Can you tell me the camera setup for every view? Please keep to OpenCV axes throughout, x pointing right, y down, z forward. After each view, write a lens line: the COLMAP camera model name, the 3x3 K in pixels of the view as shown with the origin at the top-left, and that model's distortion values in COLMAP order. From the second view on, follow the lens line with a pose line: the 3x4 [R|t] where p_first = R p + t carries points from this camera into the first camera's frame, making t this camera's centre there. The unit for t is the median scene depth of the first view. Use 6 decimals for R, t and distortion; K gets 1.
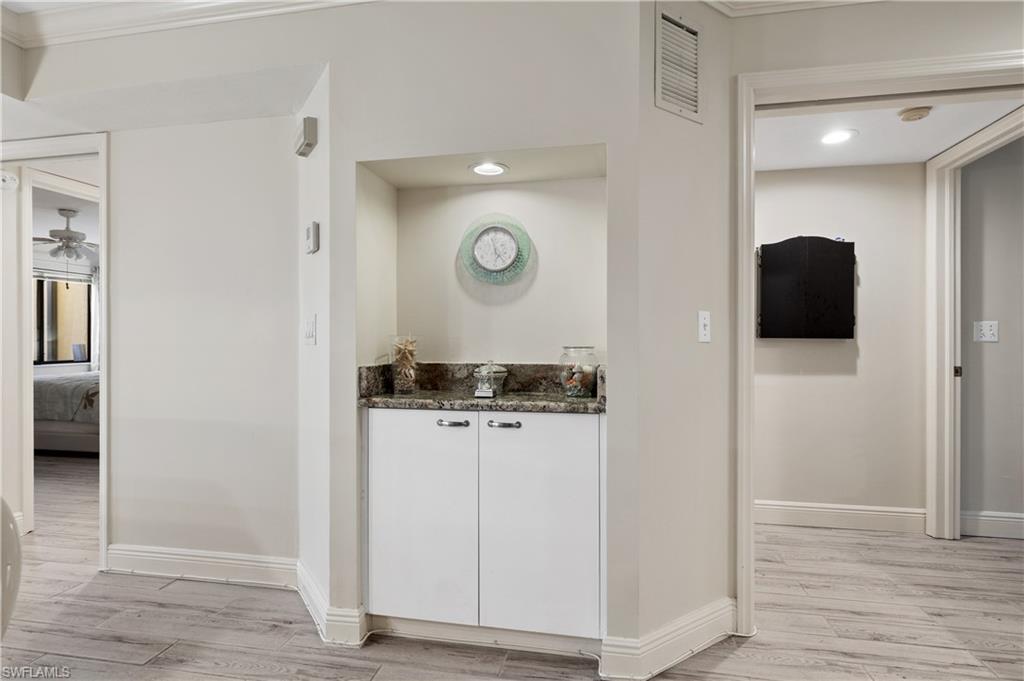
lens RADIAL K [[518.2, 0, 520.2], [0, 518.2, 333.7], [0, 0, 1]] dist [0.002106, 0.000471]
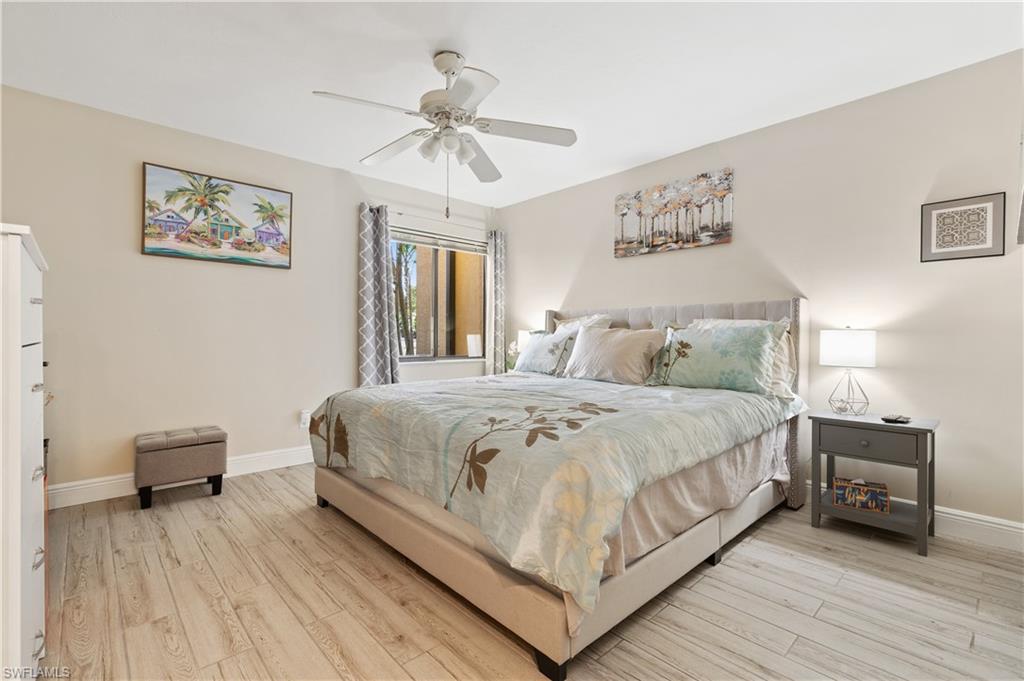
lens RADIAL K [[463.3, 0, 510.4], [0, 463.3, 336.7], [0, 0, 1]] dist [0.002489, 0.000833]
pose [[0.799740, 0.008444, -0.600287, -0.563484], [-0.003788, 0.999952, 0.009019, 0.025116], [0.600334, -0.004939, 0.799734, 0.689355]]
